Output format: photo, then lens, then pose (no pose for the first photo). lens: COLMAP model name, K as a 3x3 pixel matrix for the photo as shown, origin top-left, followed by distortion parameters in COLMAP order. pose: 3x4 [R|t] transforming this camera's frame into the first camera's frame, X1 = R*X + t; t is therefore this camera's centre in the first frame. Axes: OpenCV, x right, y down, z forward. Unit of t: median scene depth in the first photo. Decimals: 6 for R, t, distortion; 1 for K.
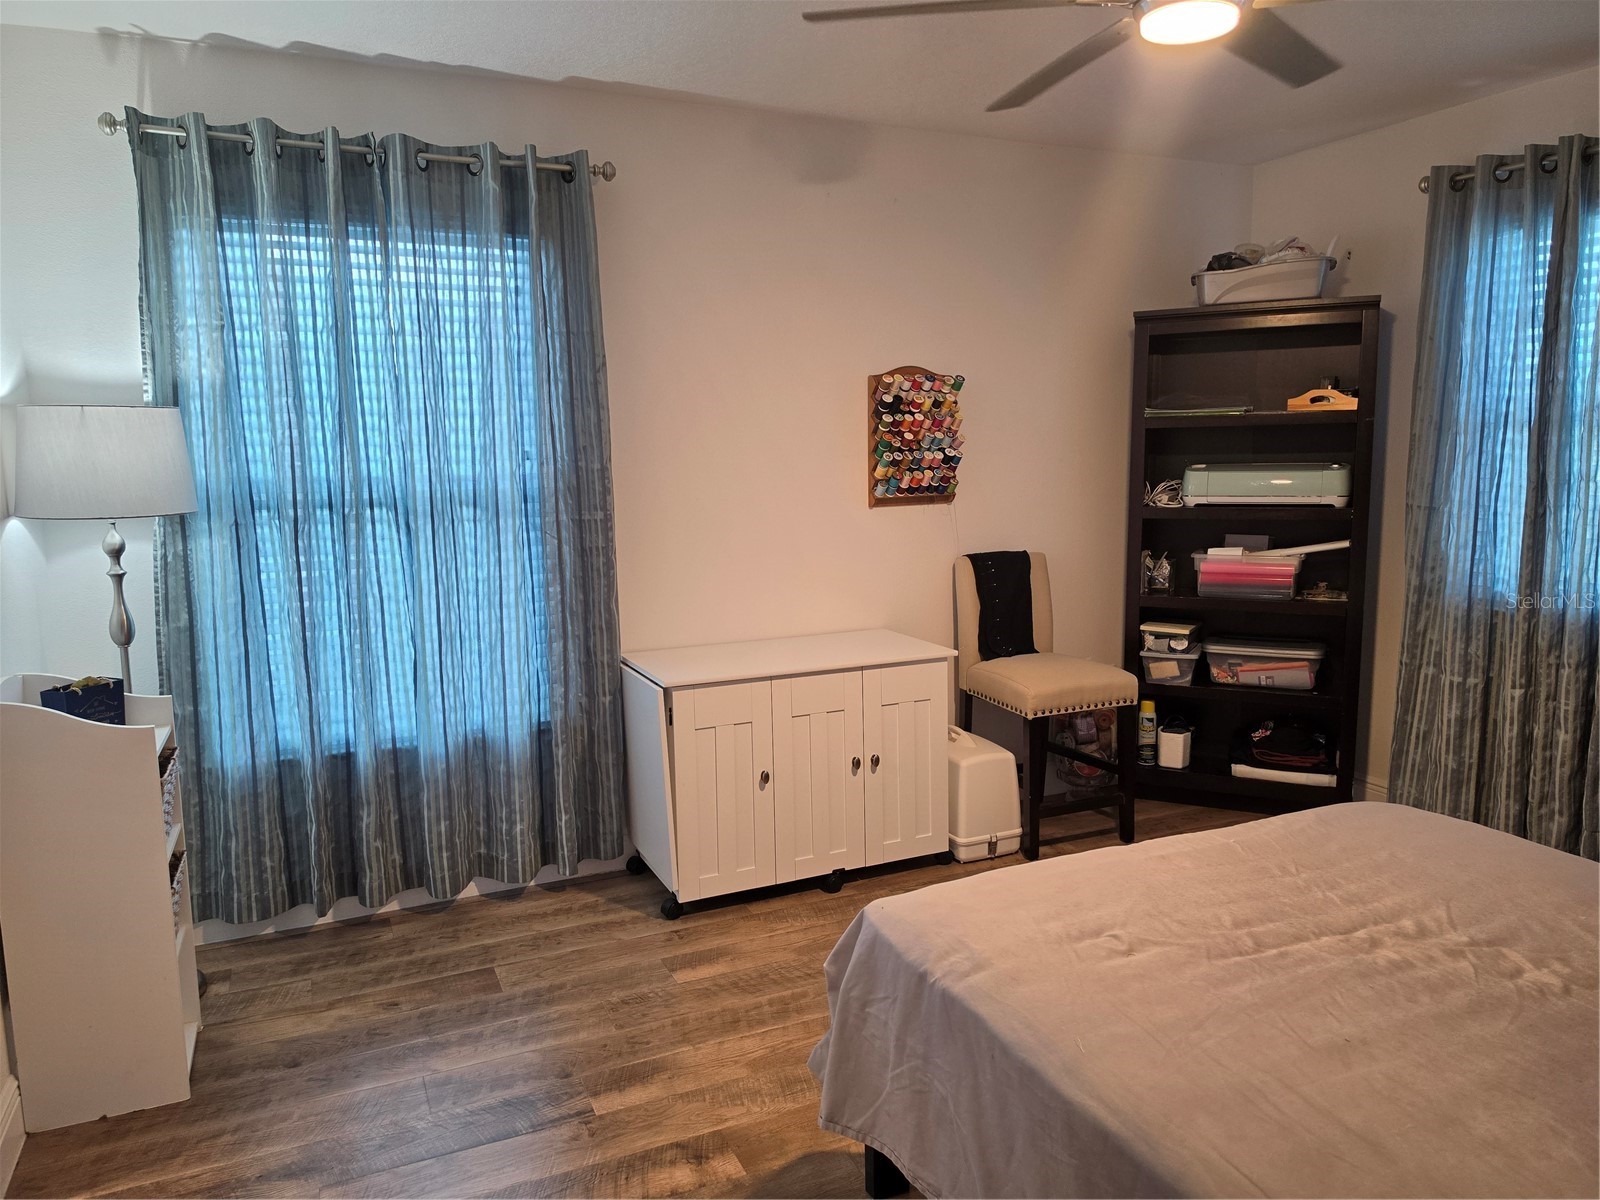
lens RADIAL K [[1108.5, 0, 804.8], [0, 1108.5, 599.5], [0, 0, 1]] dist [0.087247, -0.116922]
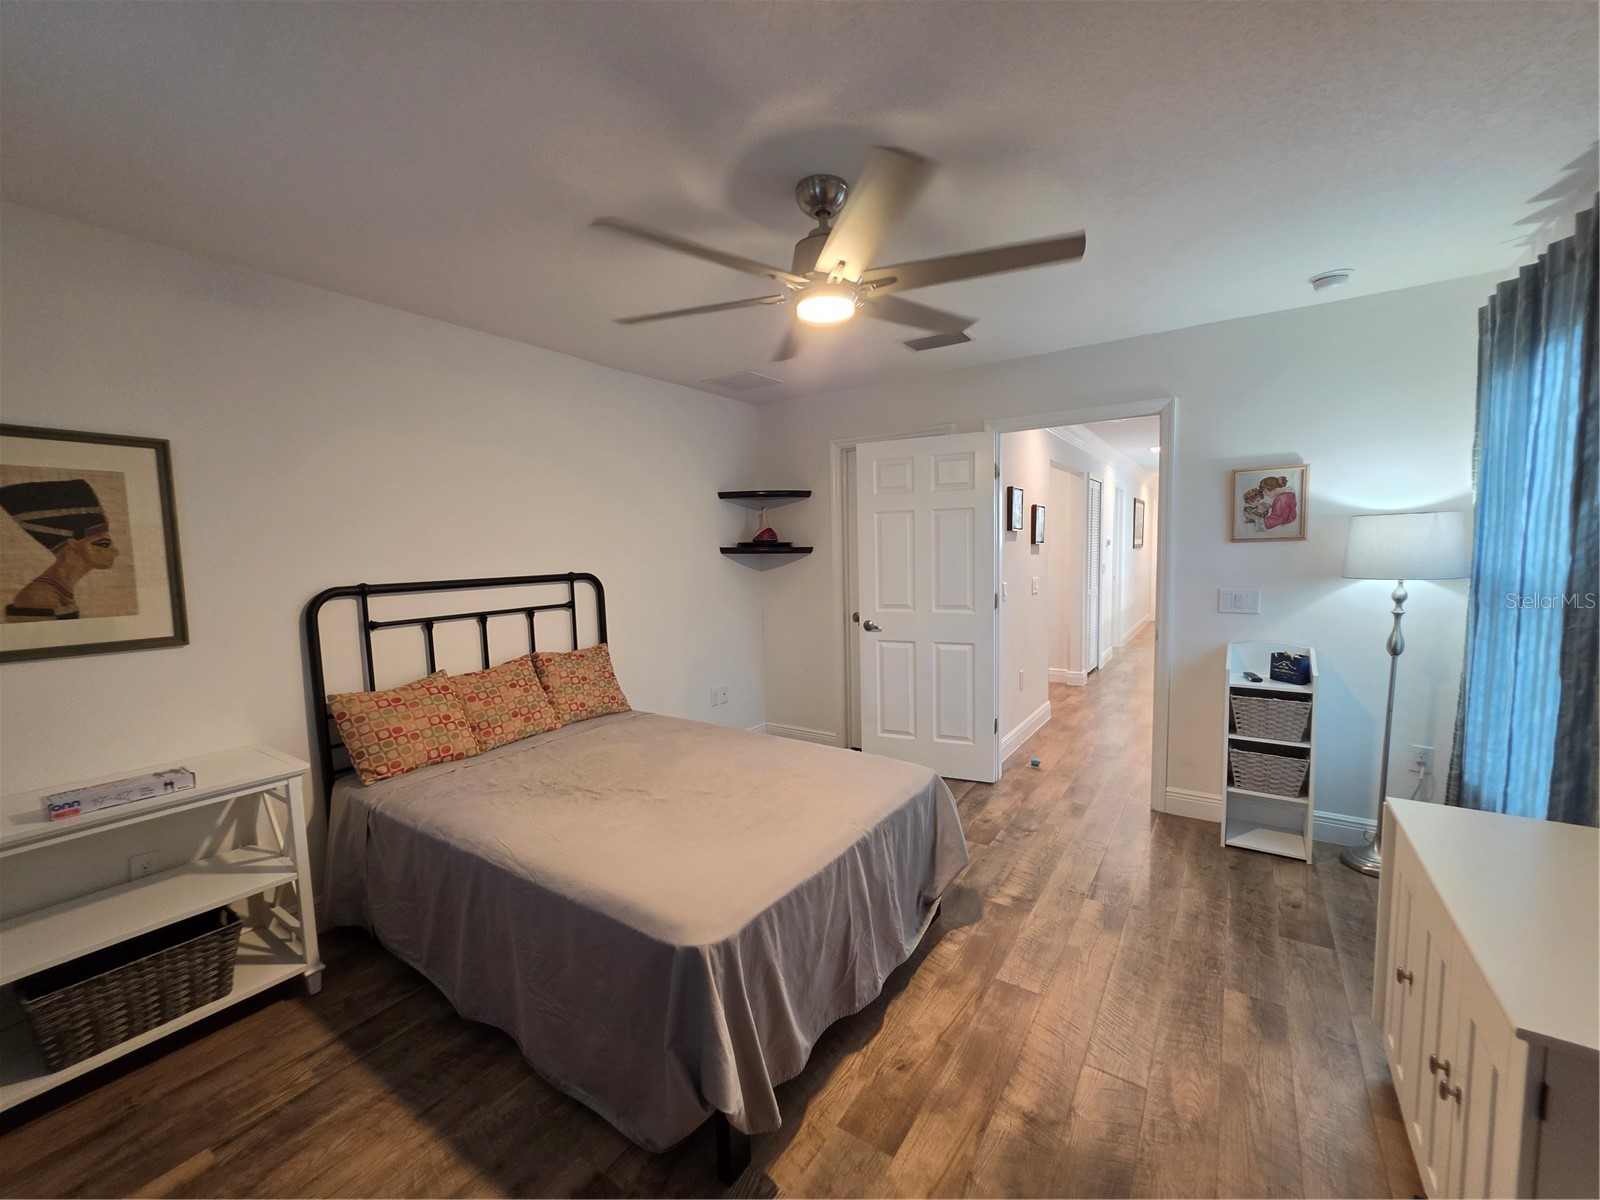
lens RADIAL K [[644.9, 0, 794.5], [0, 644.9, 606.2], [0, 0, 1]] dist [-0.003839, 0.000691]
pose [[-0.858118, 0.082185, -0.506833, 0.645827], [-0.038698, 0.973947, 0.223449, -0.211169], [0.511992, 0.211359, -0.832581, 1.340181]]
